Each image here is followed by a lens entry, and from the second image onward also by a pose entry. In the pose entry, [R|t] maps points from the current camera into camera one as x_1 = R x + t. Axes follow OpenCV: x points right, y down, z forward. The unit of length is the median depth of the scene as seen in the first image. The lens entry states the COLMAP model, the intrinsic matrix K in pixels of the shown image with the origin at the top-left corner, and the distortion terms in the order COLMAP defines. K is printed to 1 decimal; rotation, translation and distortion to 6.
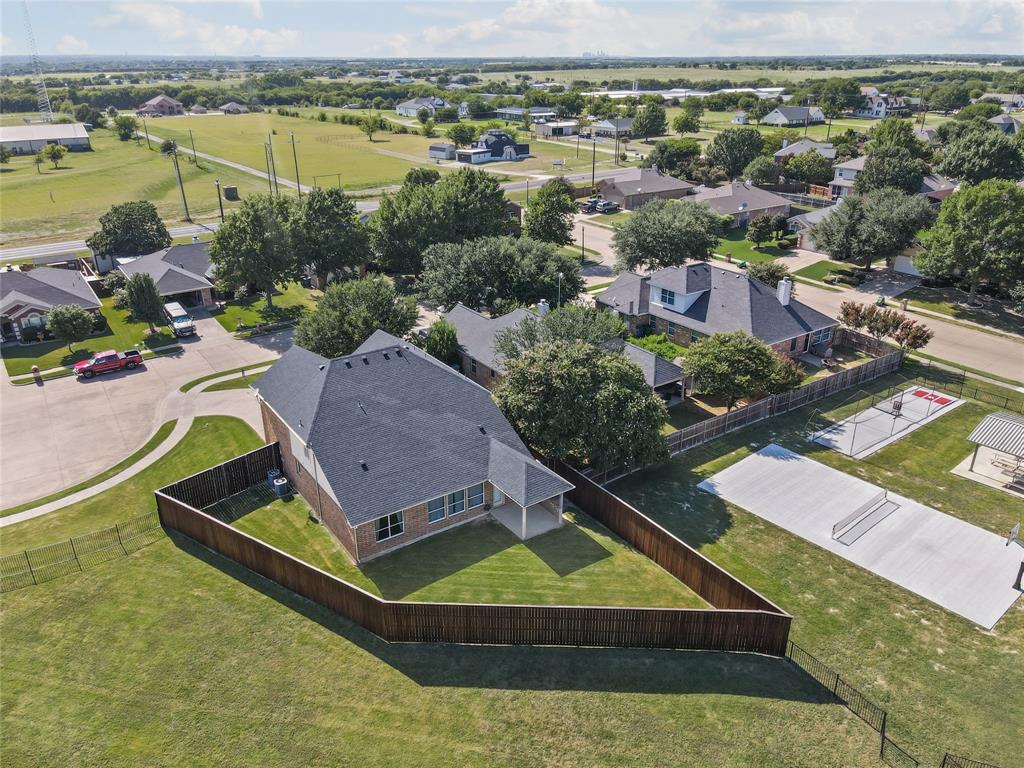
lens RADIAL K [[748.0, 0, 505.0], [0, 748.0, 422.8], [0, 0, 1]] dist [0.021738, -0.005507]
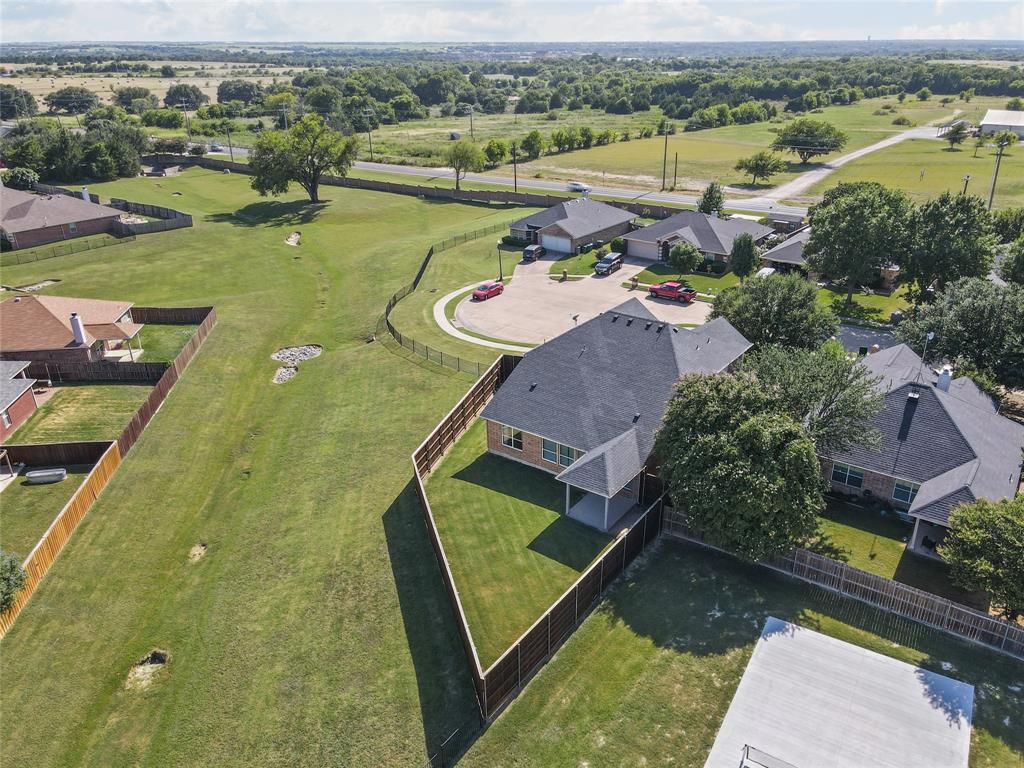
lens RADIAL K [[752.2, 0, 512.0], [0, 752.2, 384.0], [0, 0, 1]] dist [-0.006331, 0.041204]
pose [[0.326246, 0.391797, -0.860266, 0.505641], [-0.415453, 0.876885, 0.241810, -0.135730], [0.849095, 0.278511, 0.448854, 0.263774]]
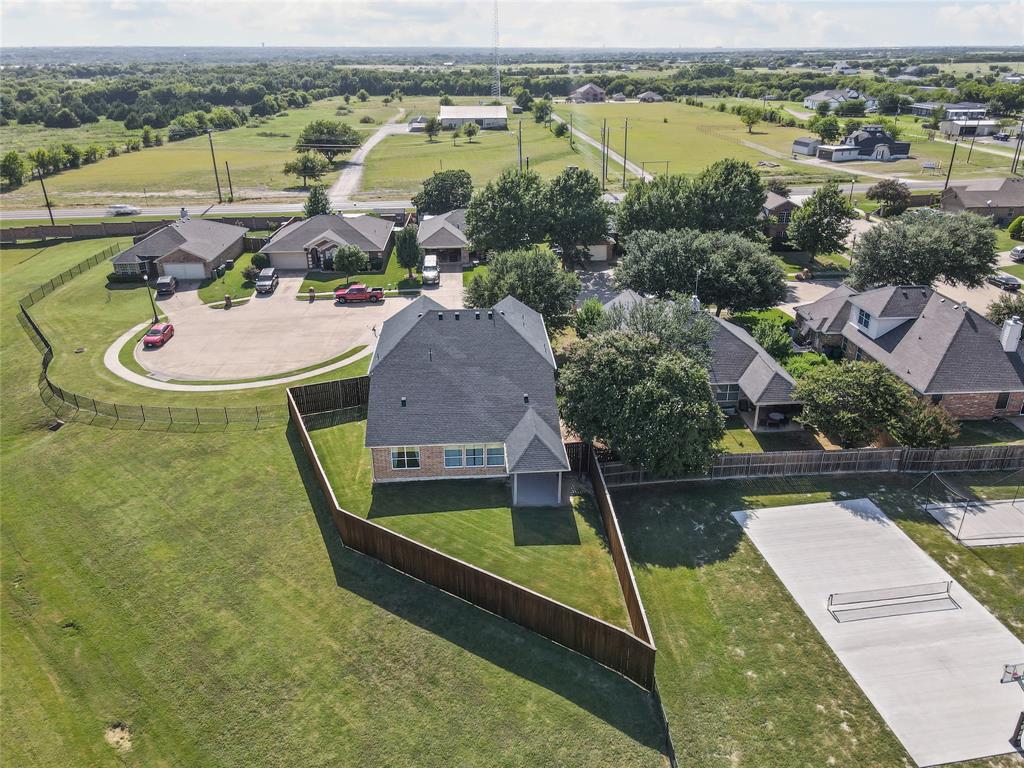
lens RADIAL K [[754.9, 0, 502.1], [0, 754.9, 397.8], [0, 0, 1]] dist [-0.002979, 0.039737]
pose [[0.852064, 0.219817, -0.475044, 0.294257], [-0.229164, 0.972606, 0.039013, -0.016532], [0.470606, 0.075621, 0.879097, 0.037144]]
